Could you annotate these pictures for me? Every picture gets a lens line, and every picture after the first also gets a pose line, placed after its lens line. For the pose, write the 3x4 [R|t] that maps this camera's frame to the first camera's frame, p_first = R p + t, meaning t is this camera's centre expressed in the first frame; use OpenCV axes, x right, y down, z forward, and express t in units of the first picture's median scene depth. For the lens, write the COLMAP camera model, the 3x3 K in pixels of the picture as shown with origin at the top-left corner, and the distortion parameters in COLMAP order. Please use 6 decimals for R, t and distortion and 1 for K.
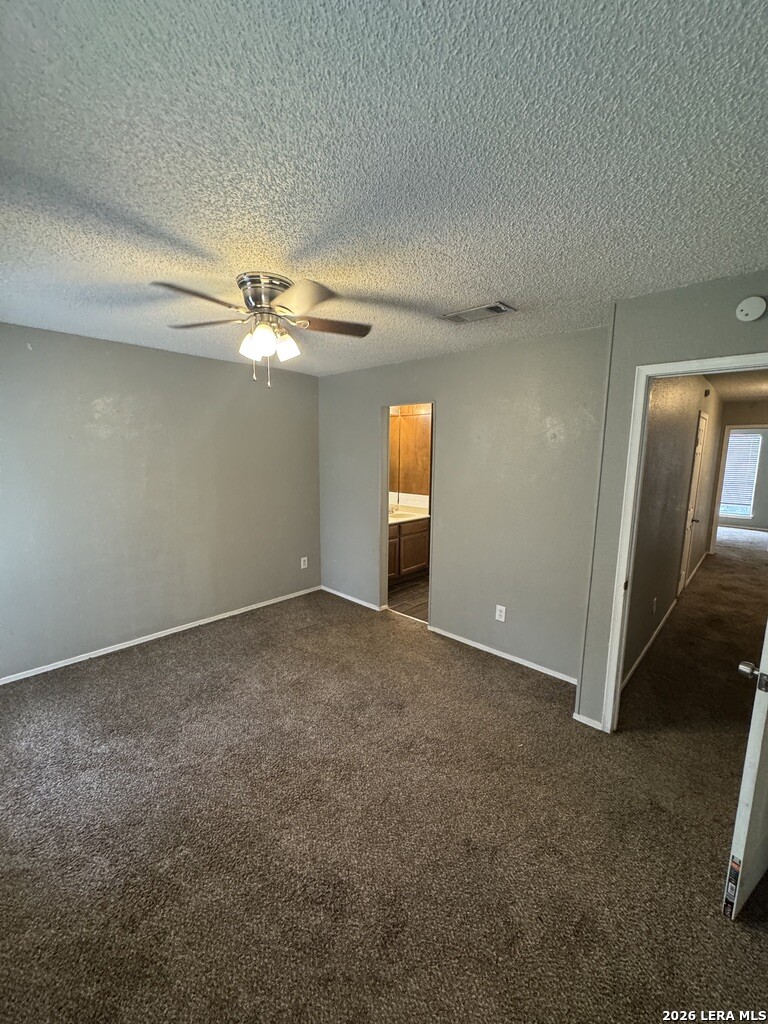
lens RADIAL K [[408.9, 0, 386.5], [0, 408.9, 511.0], [0, 0, 1]] dist [-0.002838, -0.000116]
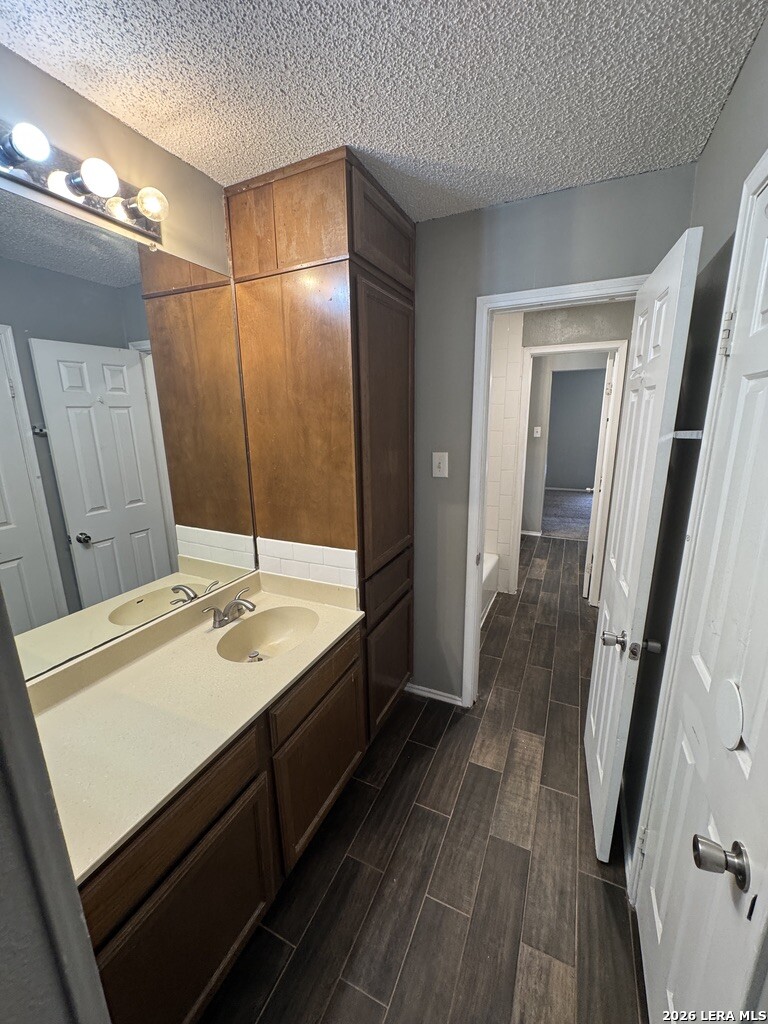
lens RADIAL K [[408.9, 0, 386.5], [0, 408.9, 511.0], [0, 0, 1]] dist [-0.002838, -0.000116]
pose [[0.950026, -0.092592, 0.298123, 0.035516], [0.069417, 0.993749, 0.087430, -0.088820], [-0.304354, -0.062366, 0.950515, 0.682619]]
